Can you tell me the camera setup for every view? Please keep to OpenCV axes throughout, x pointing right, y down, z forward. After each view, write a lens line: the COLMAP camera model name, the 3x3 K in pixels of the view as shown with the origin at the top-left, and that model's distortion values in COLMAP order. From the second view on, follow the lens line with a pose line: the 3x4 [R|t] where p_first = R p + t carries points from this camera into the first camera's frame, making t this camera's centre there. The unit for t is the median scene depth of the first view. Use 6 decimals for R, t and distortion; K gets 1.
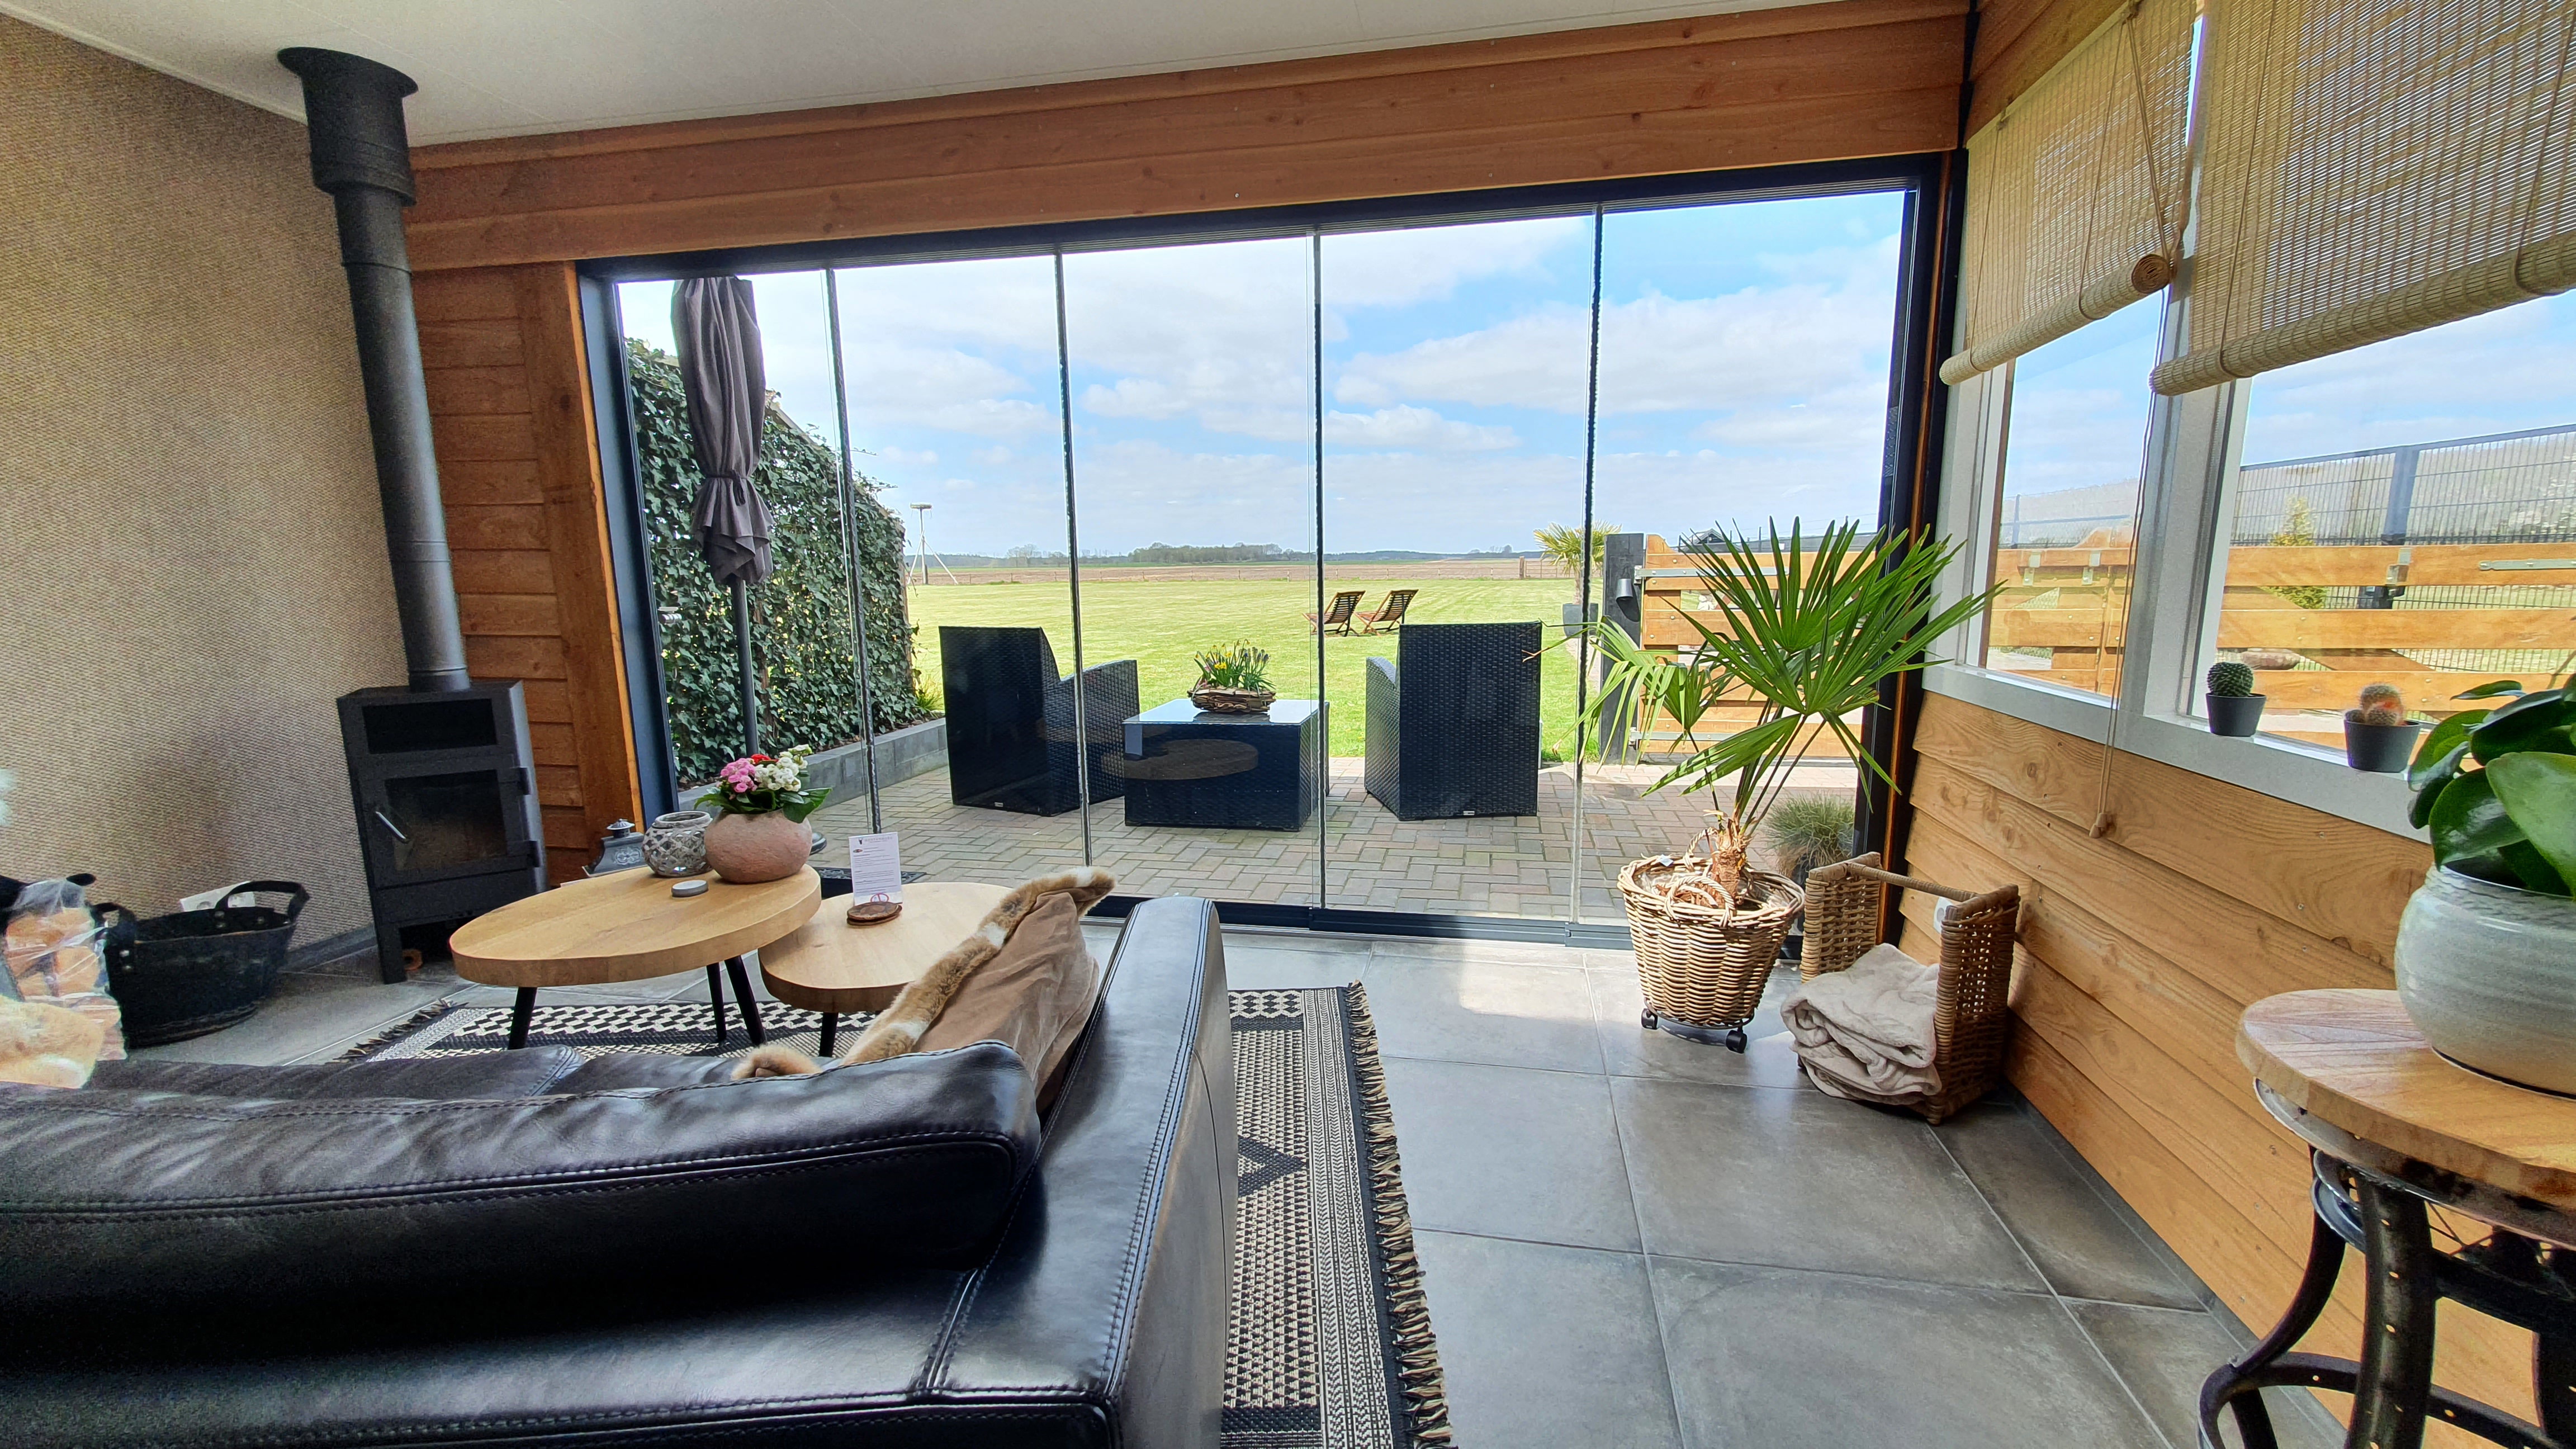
lens RADIAL K [[1015.7, 0, 1298.7], [0, 1015.7, 729.9], [0, 0, 1]] dist [0.001652, 0.000499]
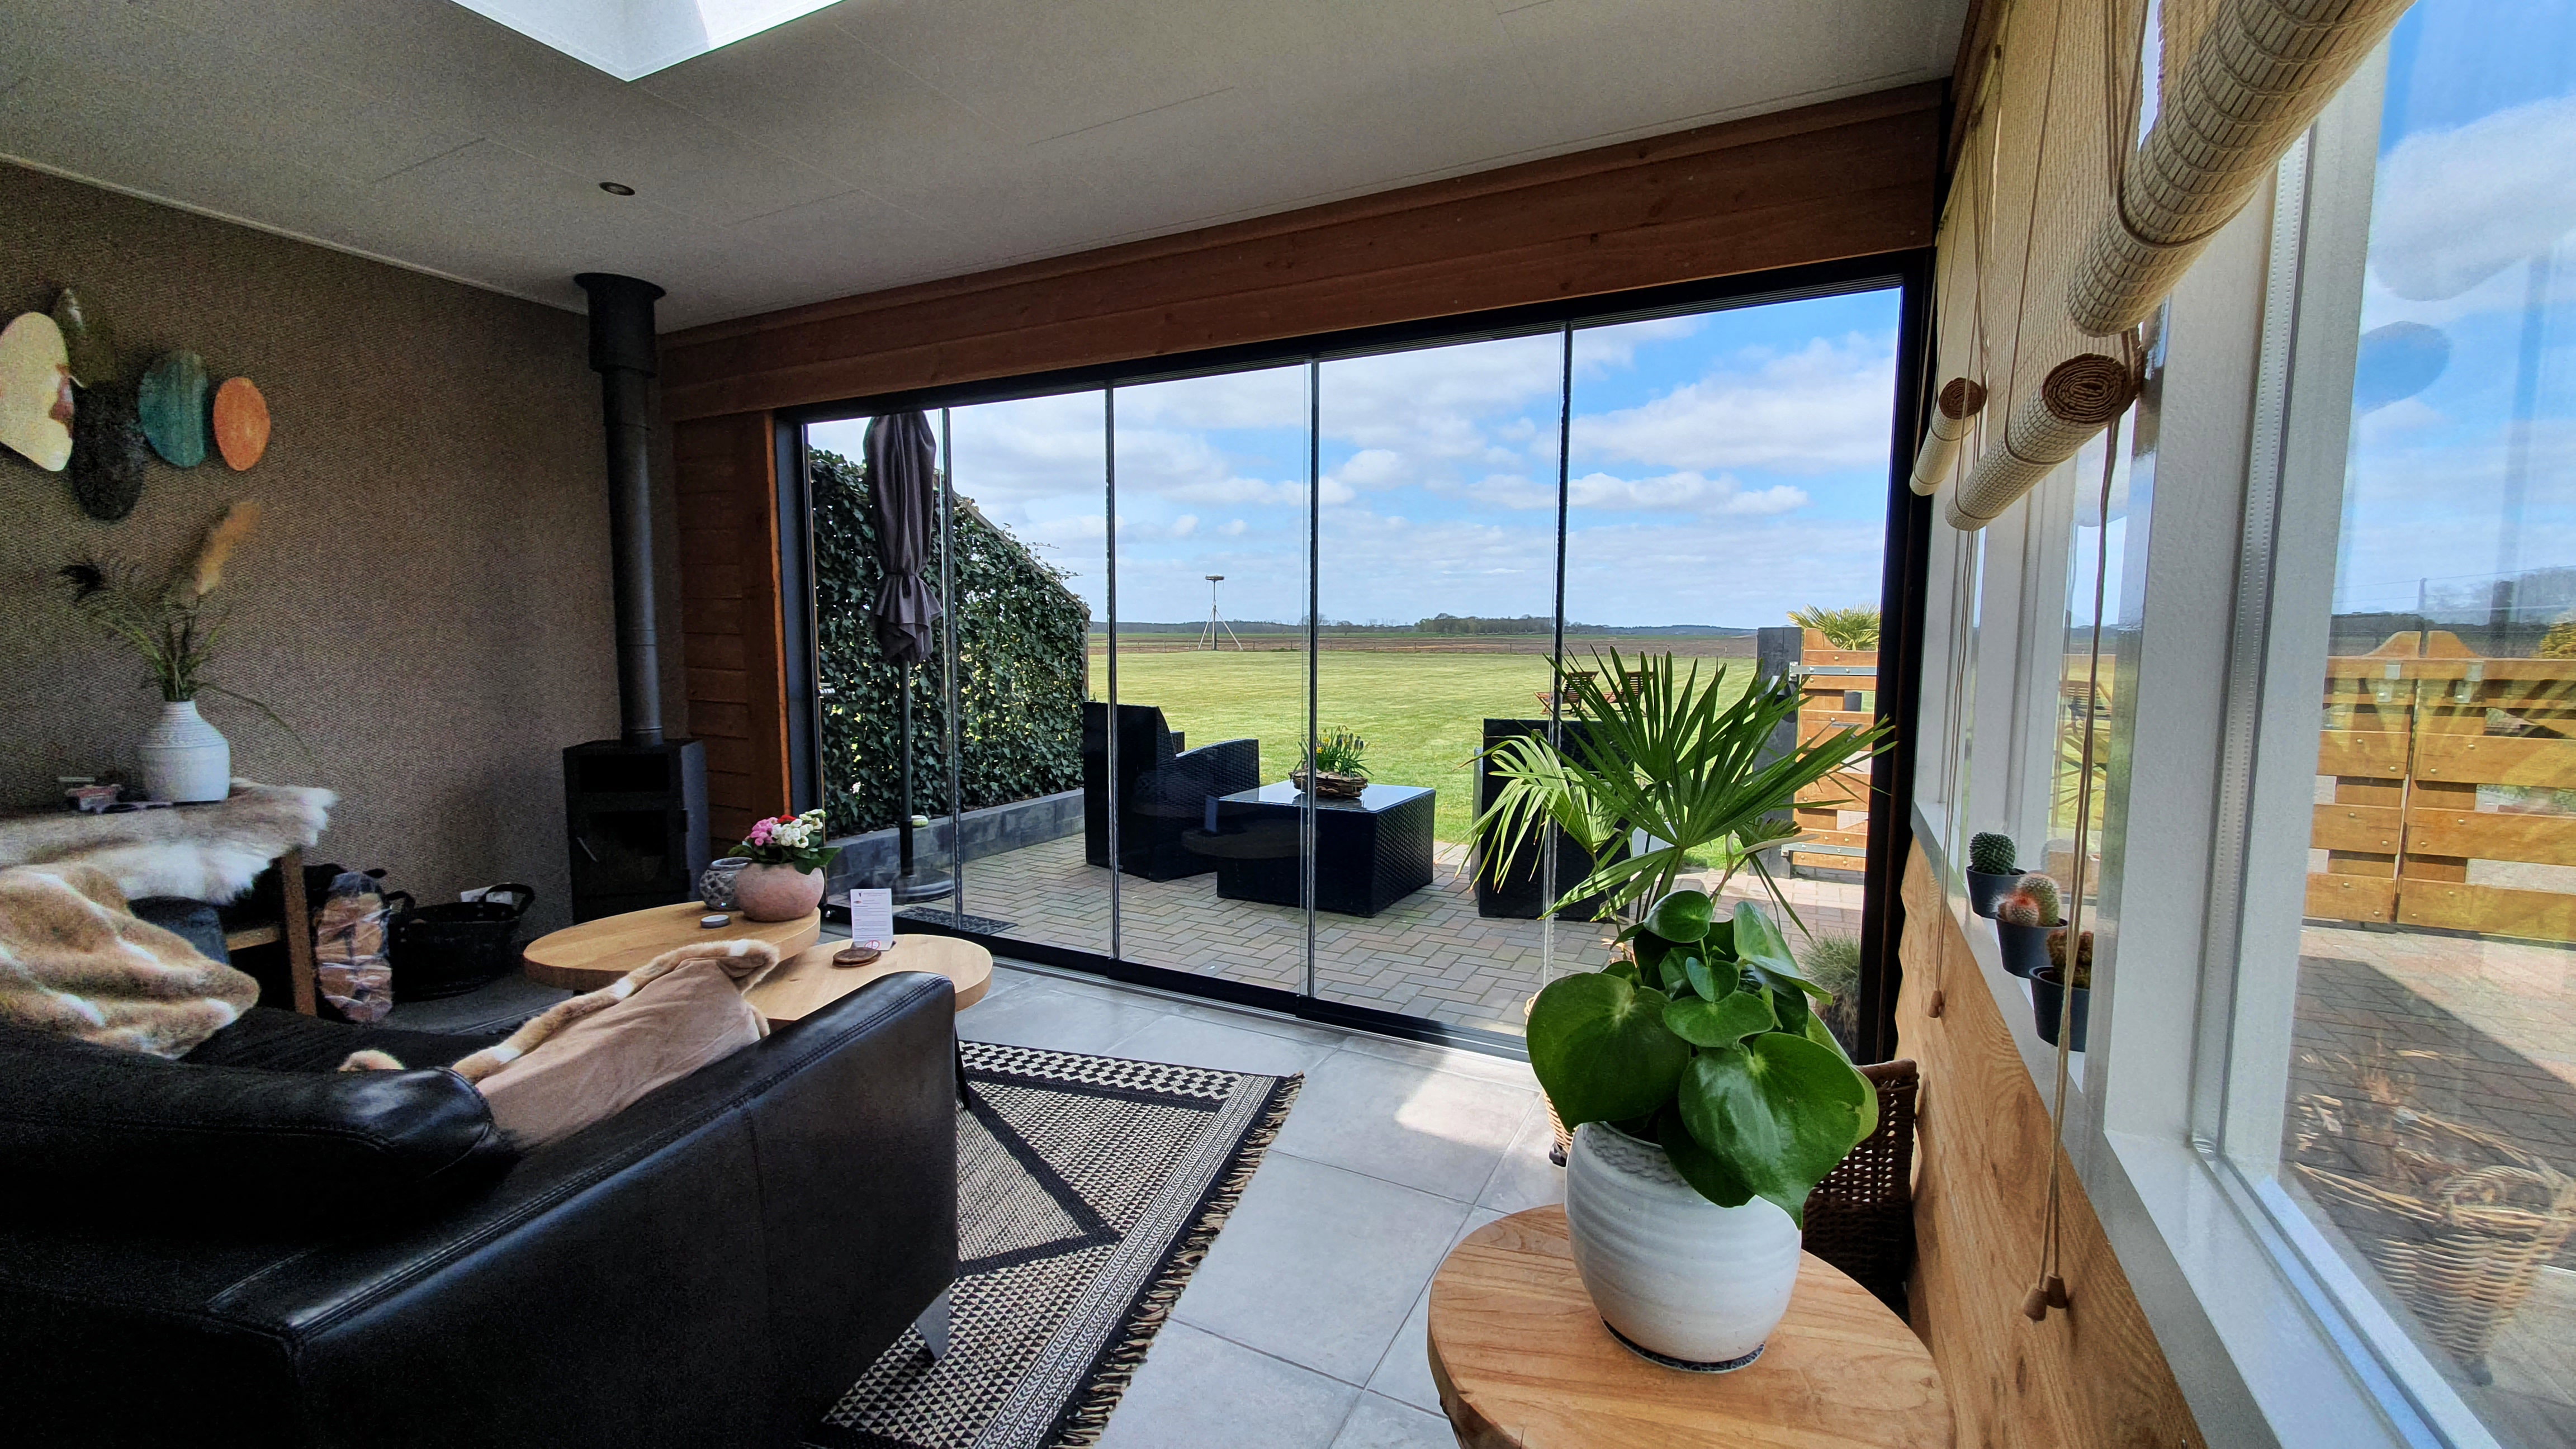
lens RADIAL K [[1015.0, 0, 1305.4], [0, 1015.0, 728.1], [0, 0, 1]] dist [0.005853, -0.000169]
pose [[0.961445, 0.043734, -0.271497, 0.315352], [-0.062171, 0.996280, -0.059679, -0.037134], [0.267877, 0.074257, 0.960587, -0.006862]]
